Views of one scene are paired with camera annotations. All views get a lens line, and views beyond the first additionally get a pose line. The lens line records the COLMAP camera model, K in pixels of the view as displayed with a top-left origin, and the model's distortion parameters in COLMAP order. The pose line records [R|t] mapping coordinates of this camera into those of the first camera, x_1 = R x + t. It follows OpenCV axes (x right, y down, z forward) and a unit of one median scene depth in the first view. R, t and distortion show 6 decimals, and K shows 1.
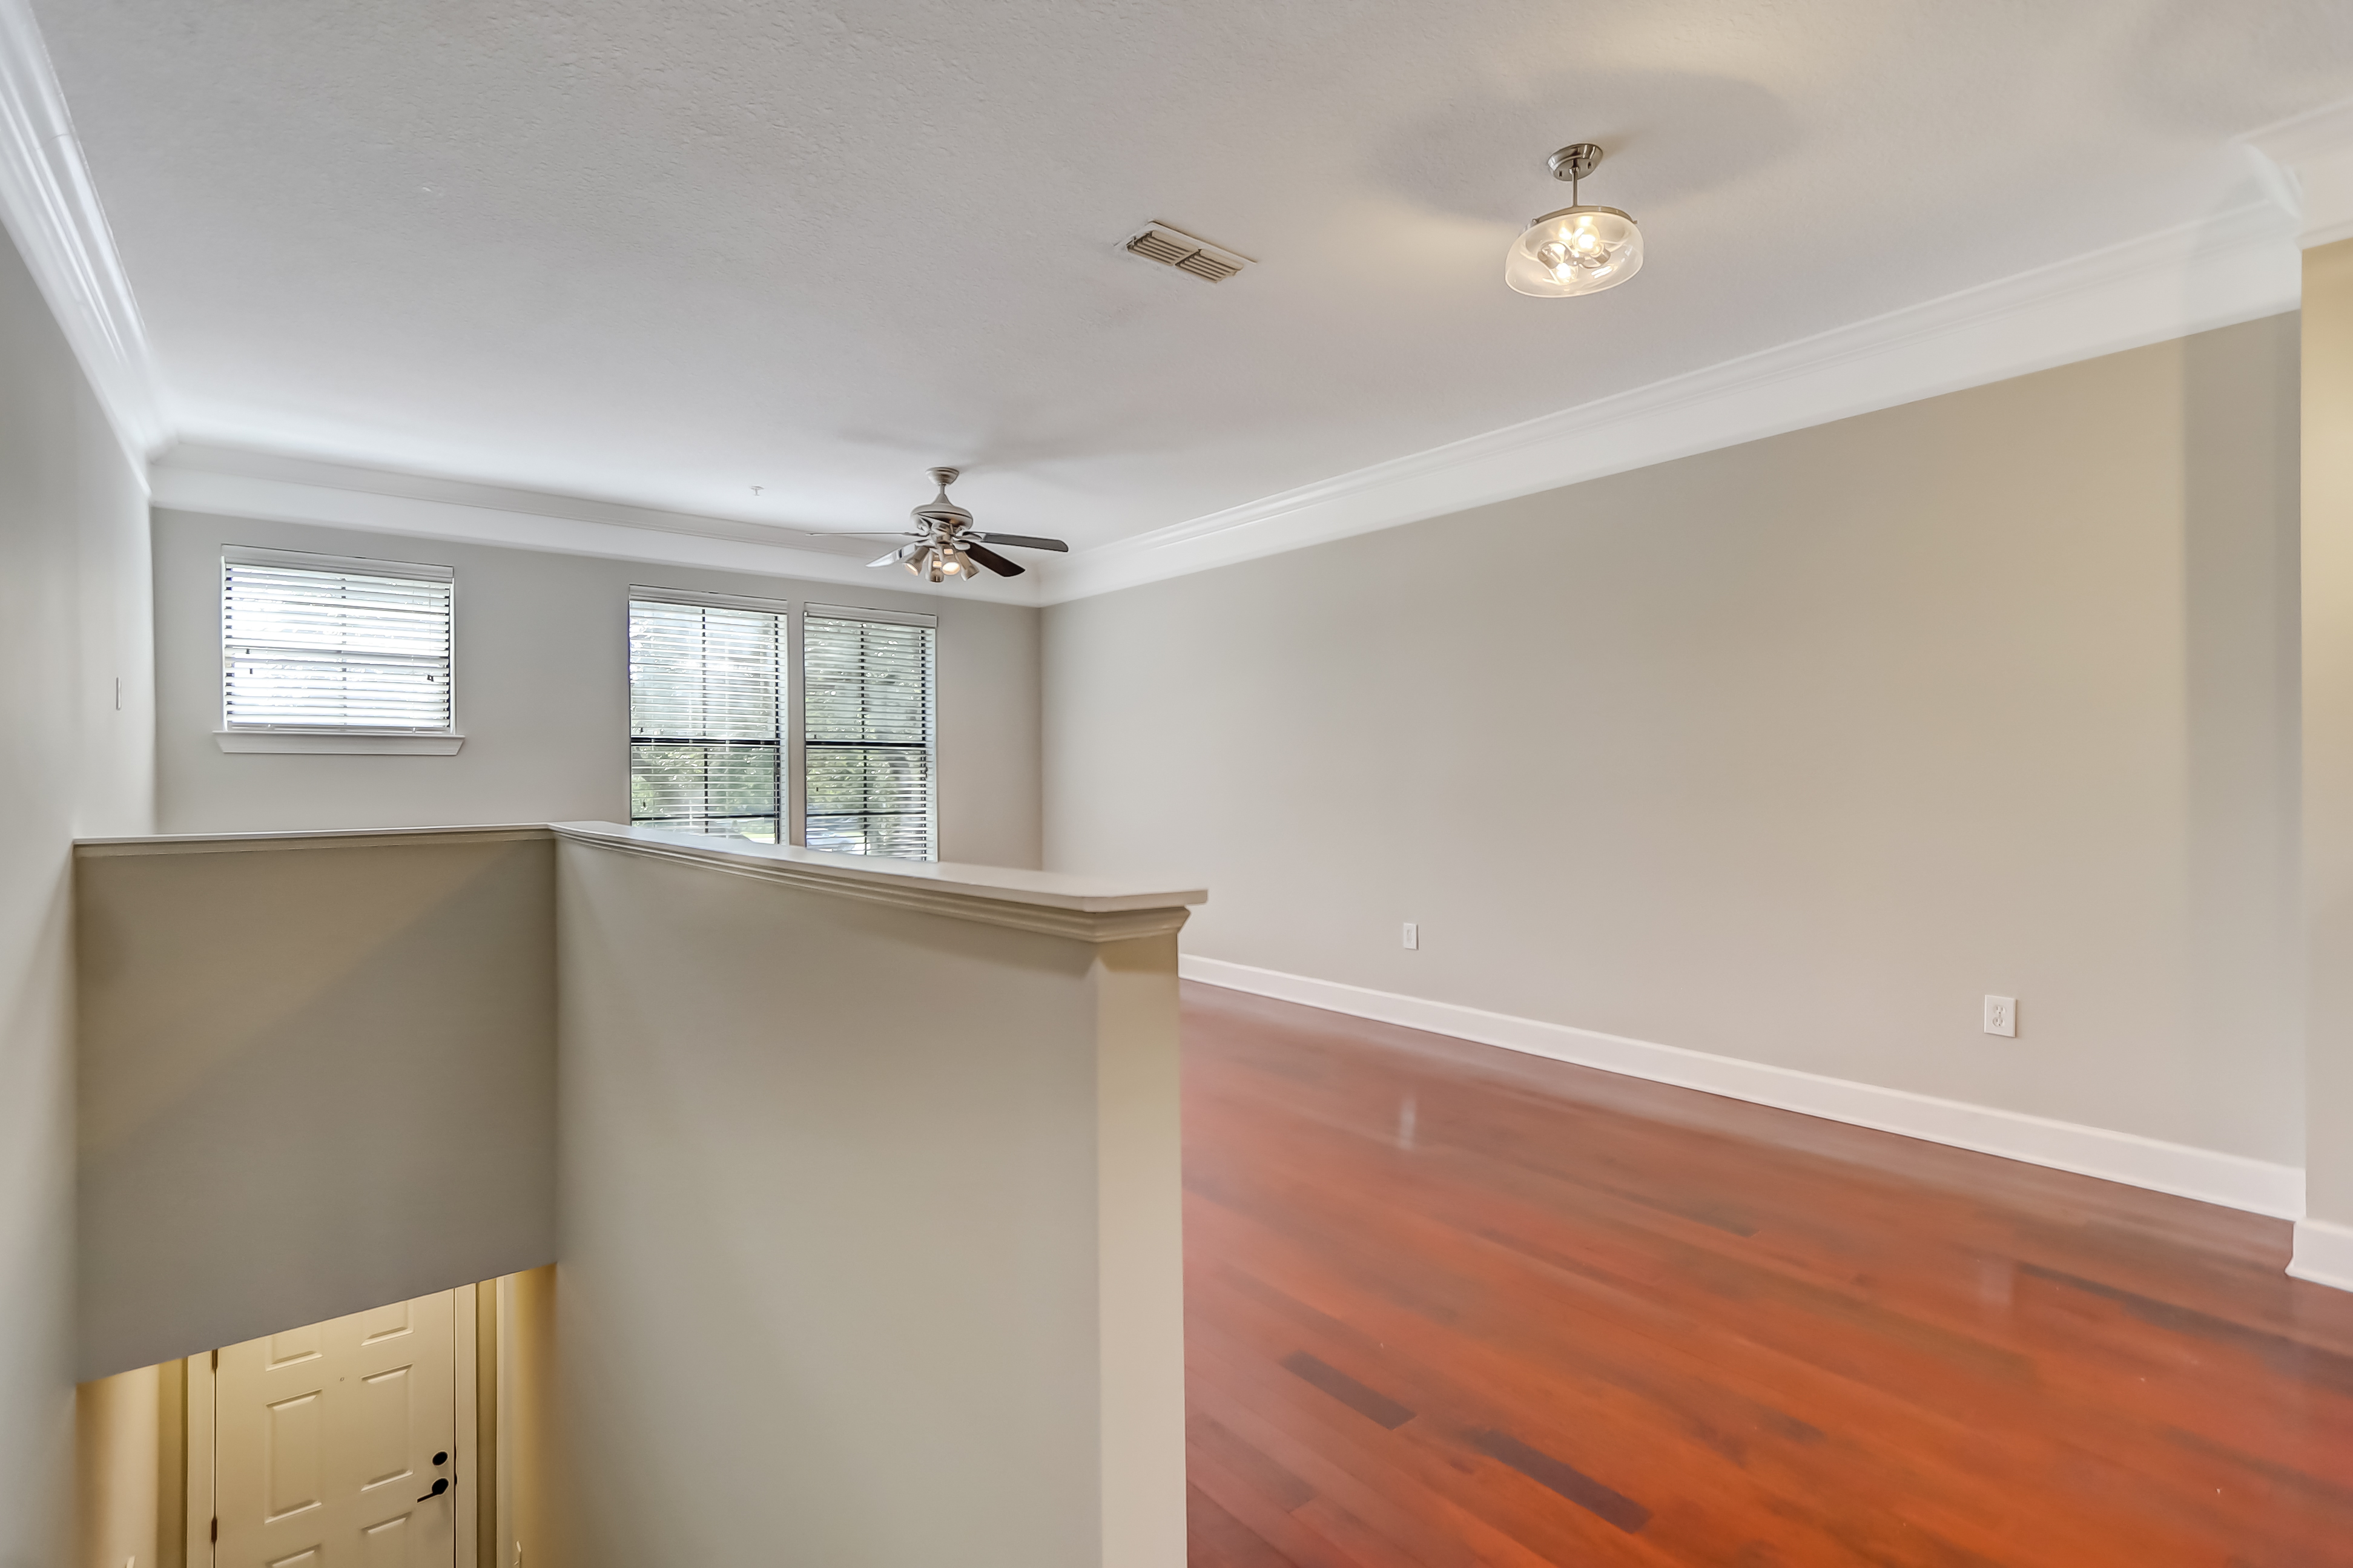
lens RADIAL K [[1079.0, 0, 1181.8], [0, 1079.0, 788.0], [0, 0, 1]] dist [0.004168, 0.000582]
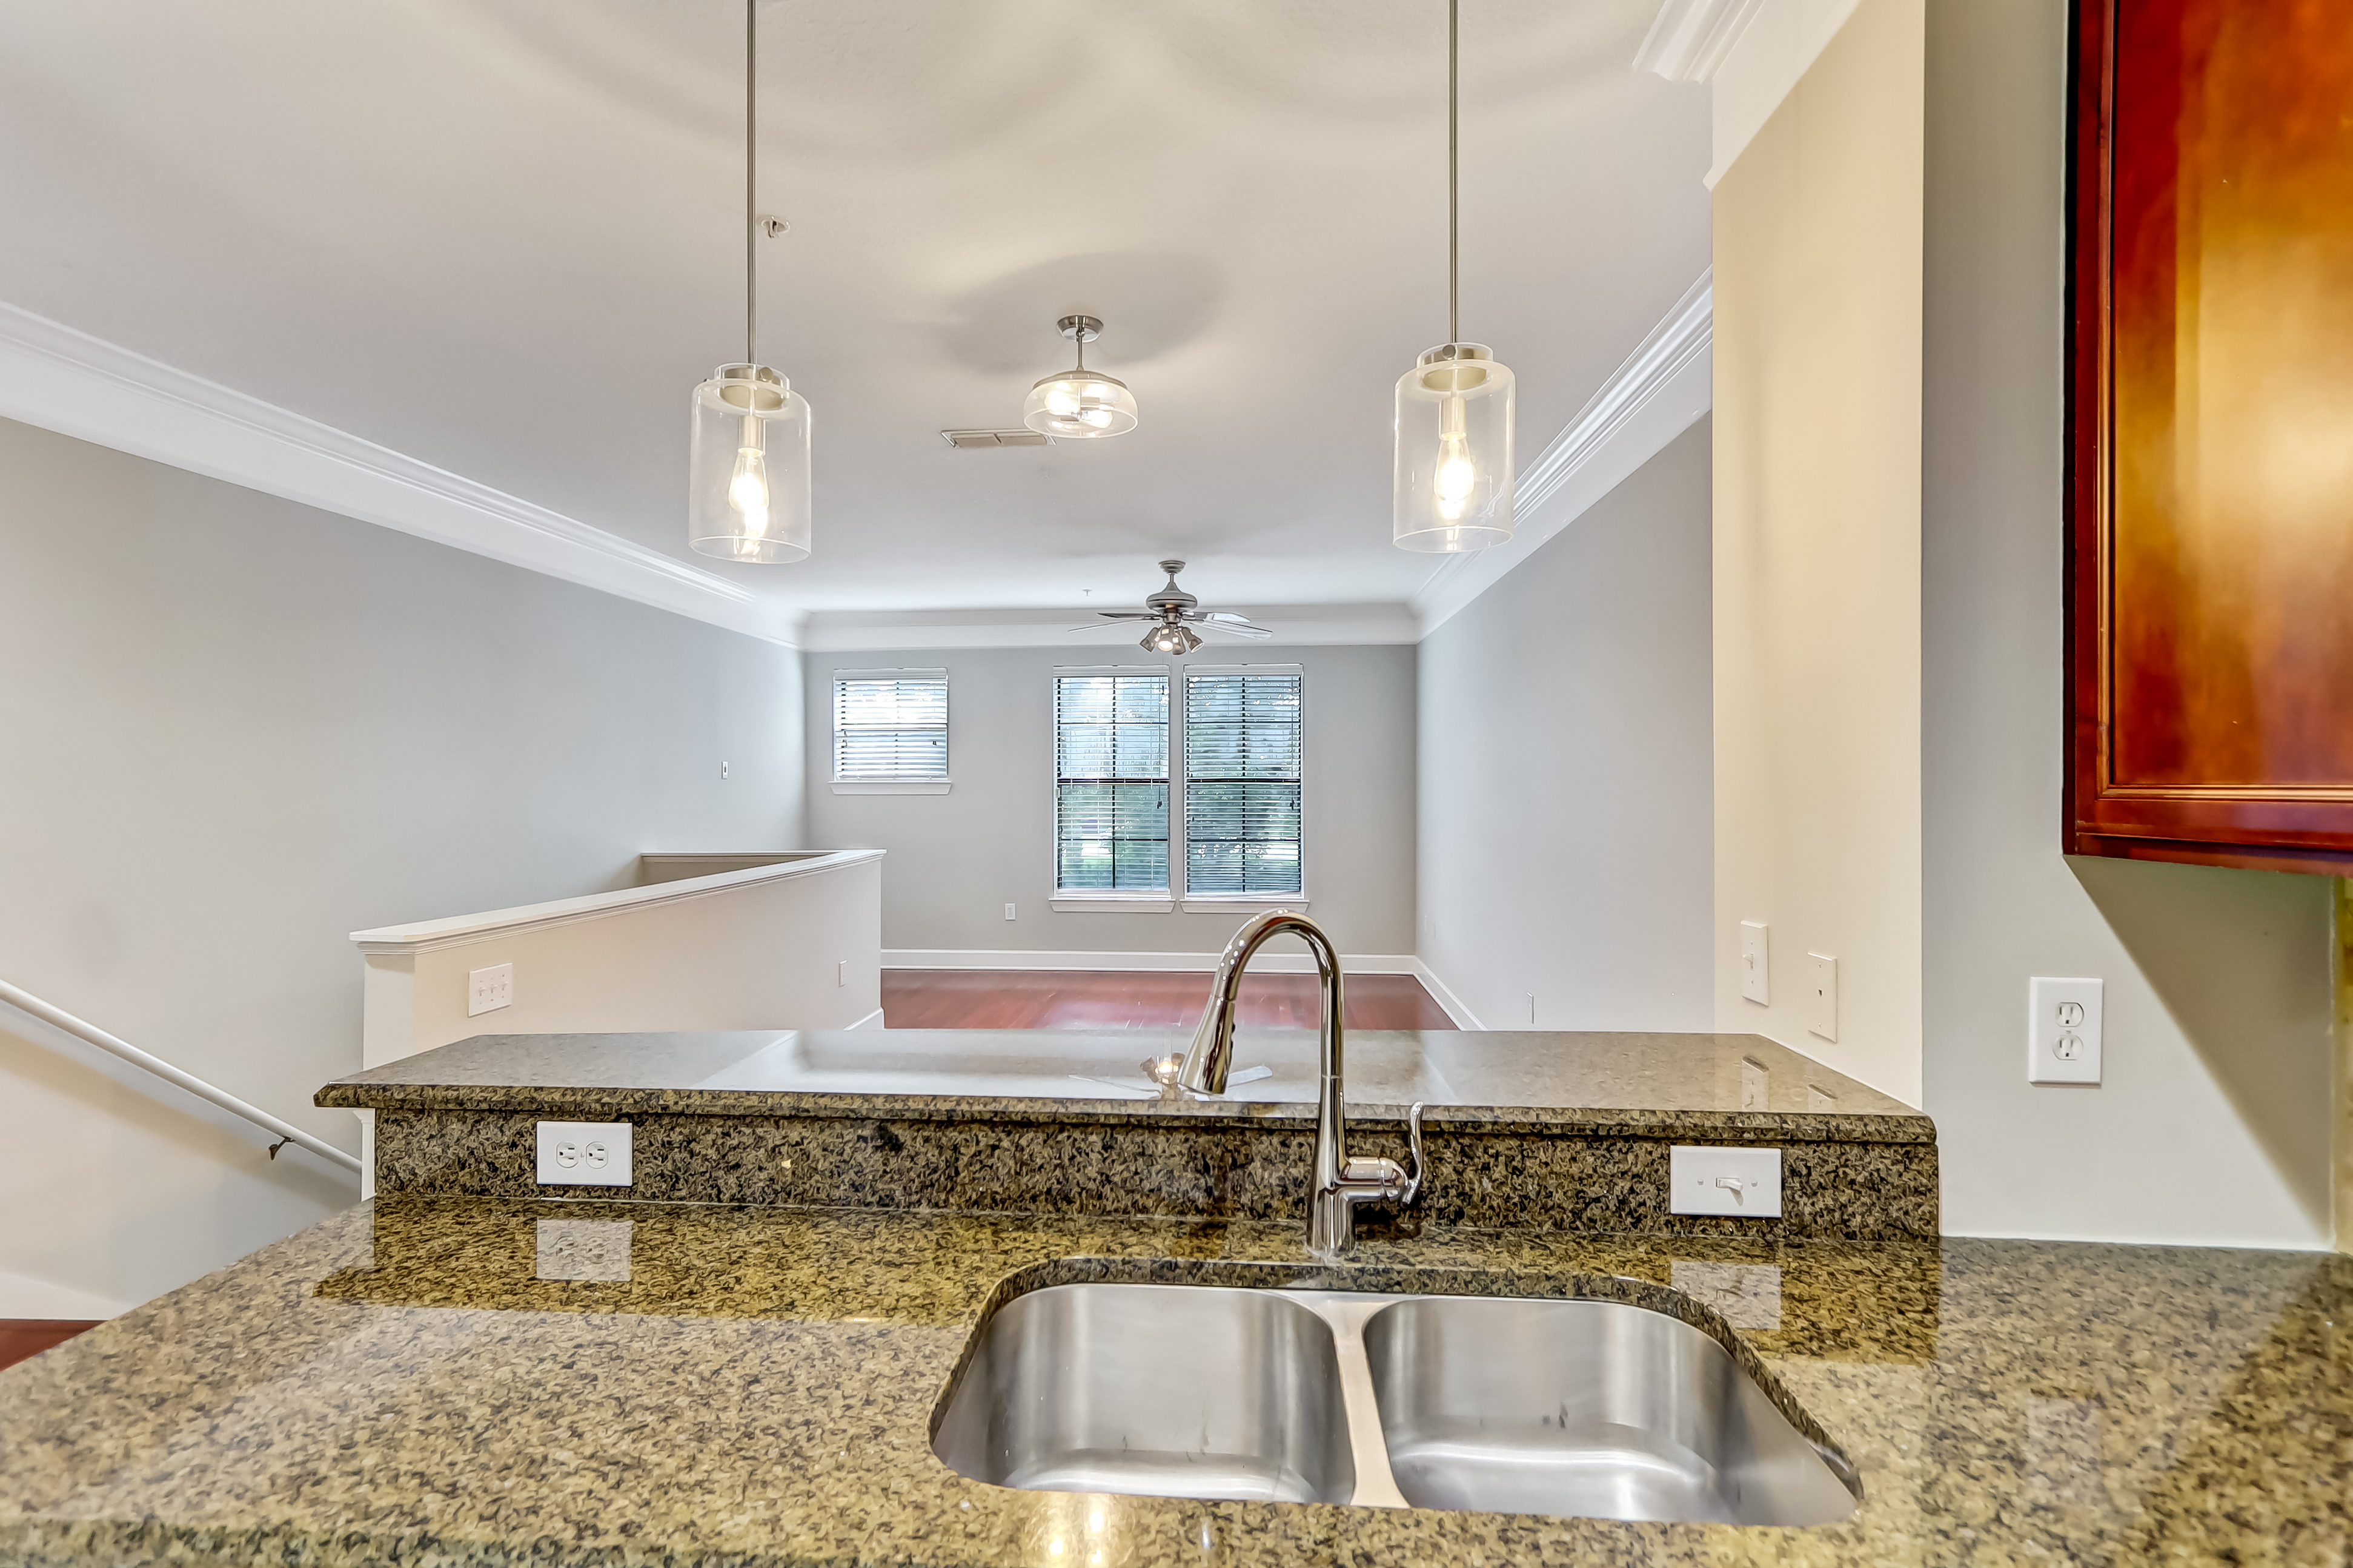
lens RADIAL K [[1094.8, 0, 1171.2], [0, 1094.8, 787.2], [0, 0, 1]] dist [0.000364, 0.000267]
pose [[0.735272, 0.005085, -0.677753, 0.606119], [-0.005728, 0.999983, 0.001289, -0.047045], [0.677748, 0.002935, 0.735288, 0.107733]]
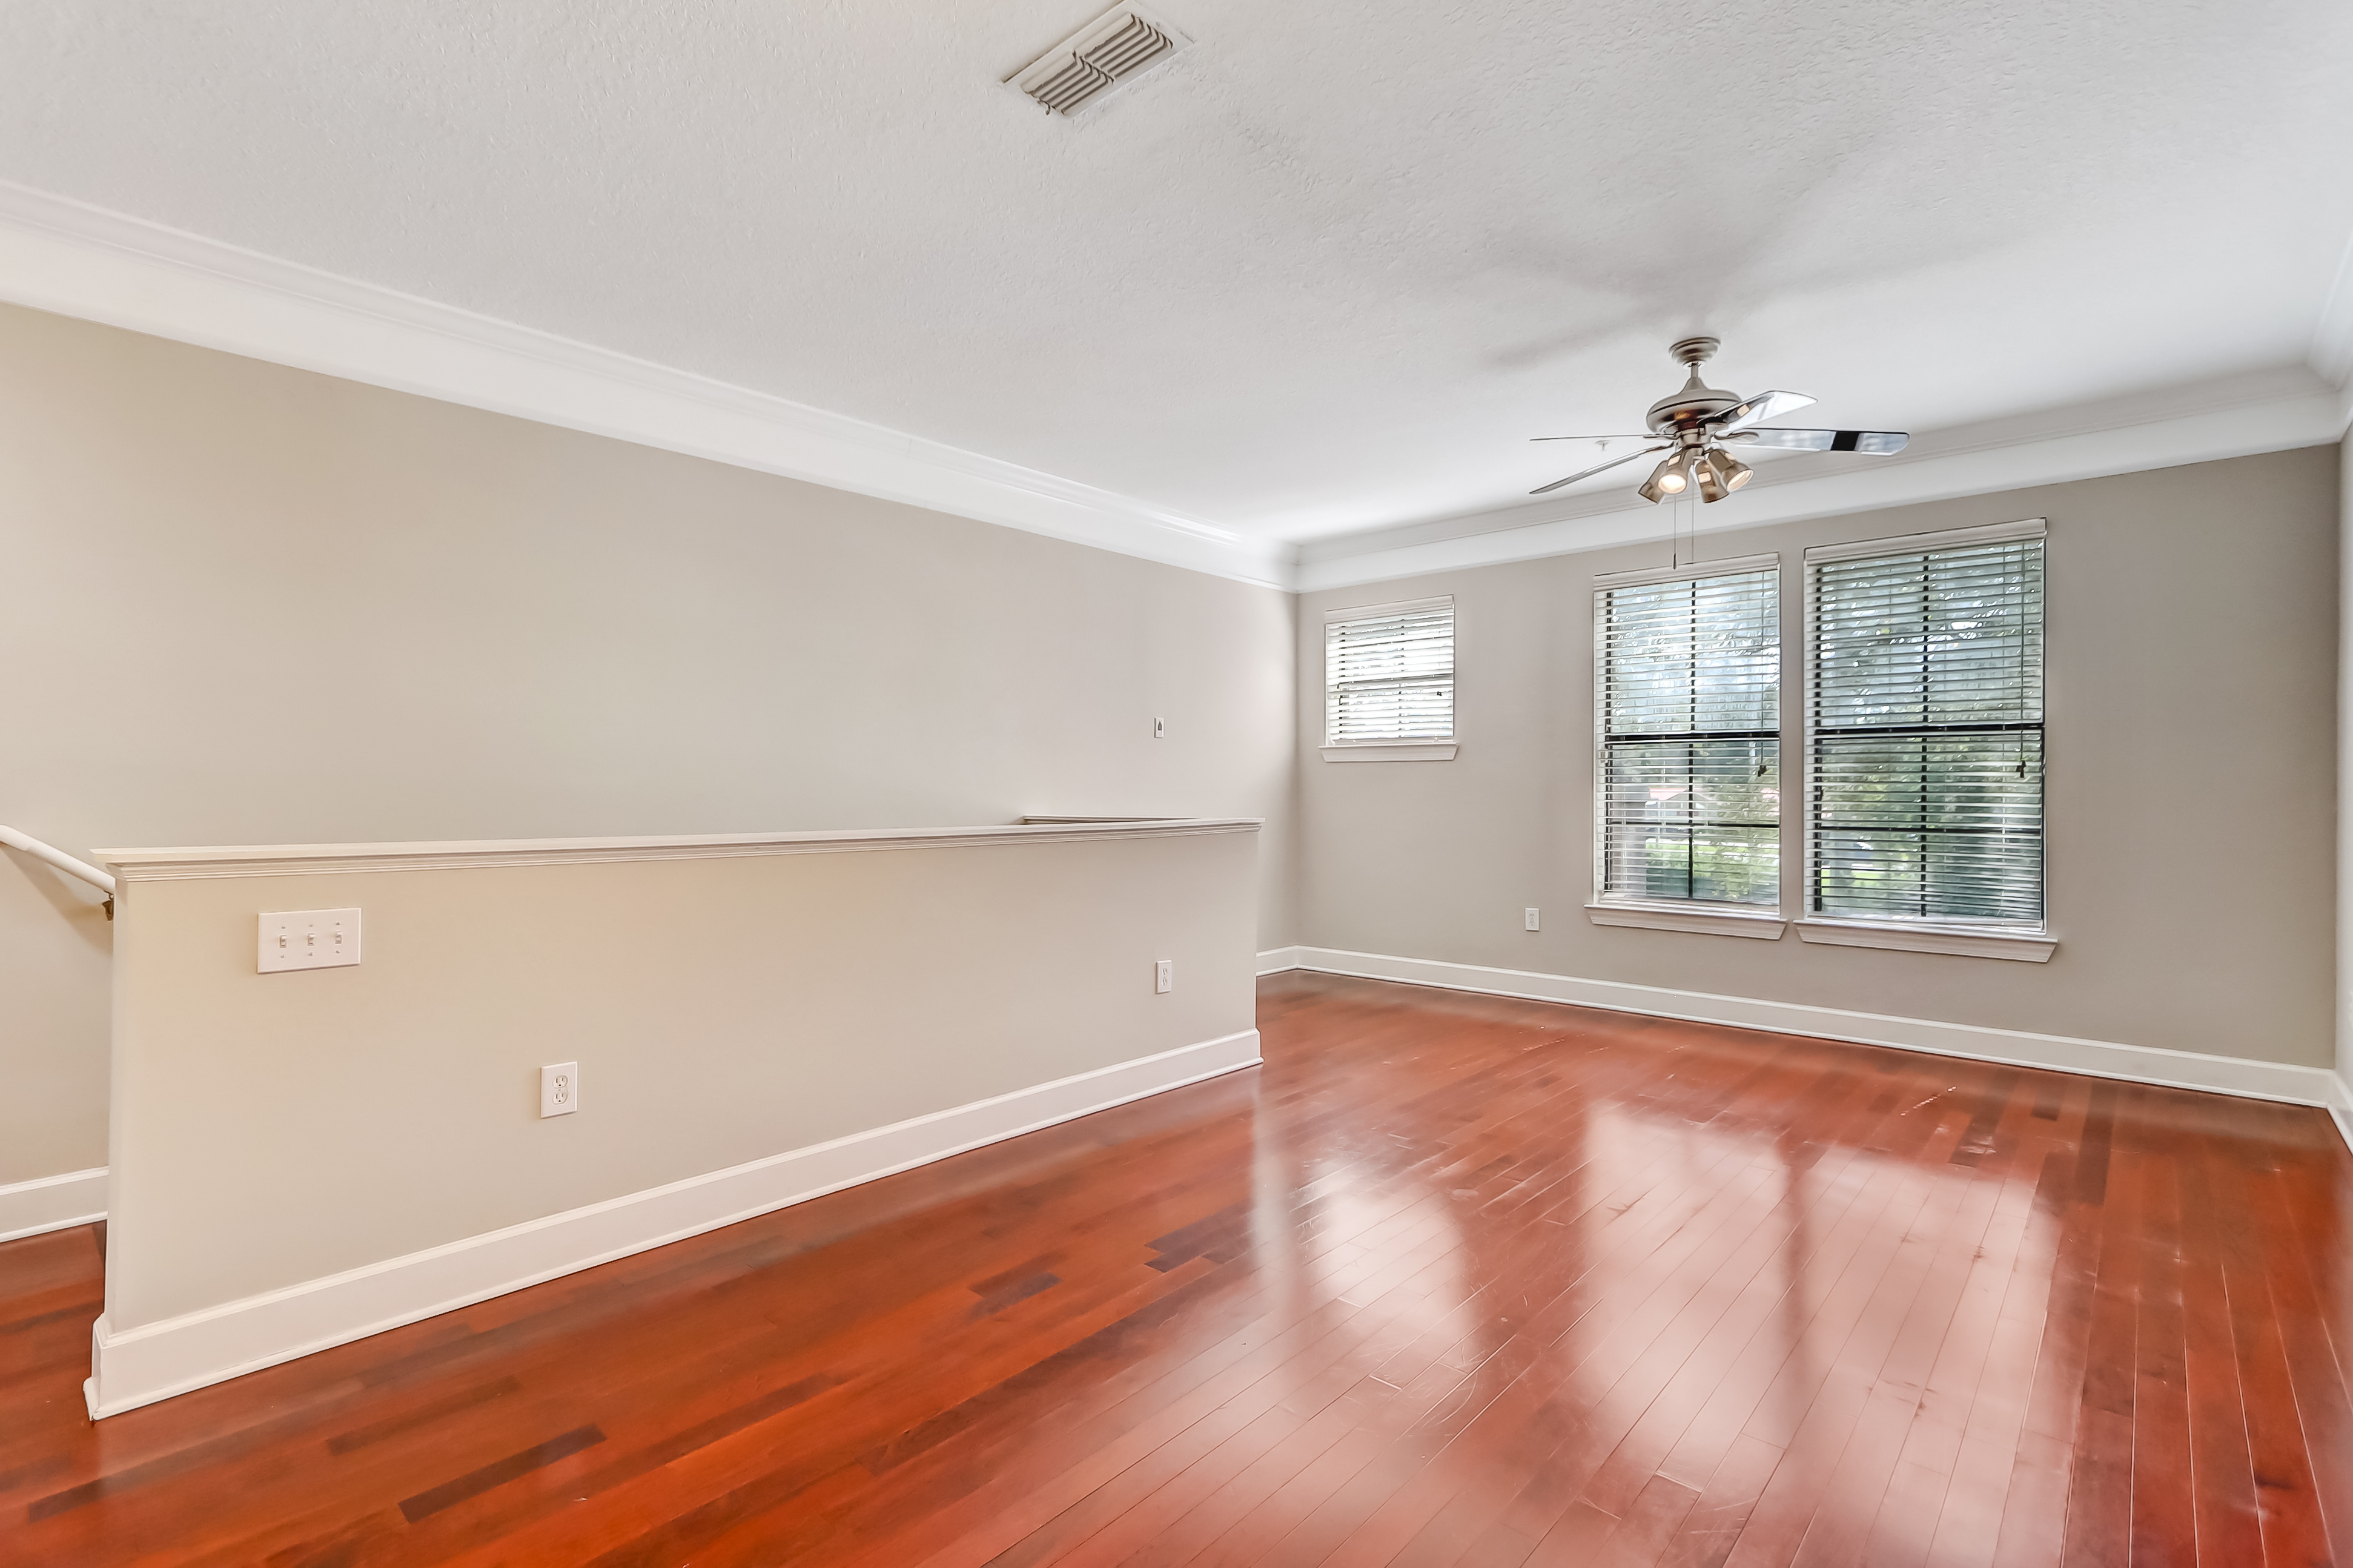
lens RADIAL K [[1104.1, 0, 1169.7], [0, 1104.1, 789.6], [0, 0, 1]] dist [0.008952, 0.000171]
pose [[0.167363, 0.005621, -0.985879, 0.443104], [-0.006993, 0.999965, 0.004514, -0.002086], [0.985871, 0.006139, 0.167396, 0.543022]]
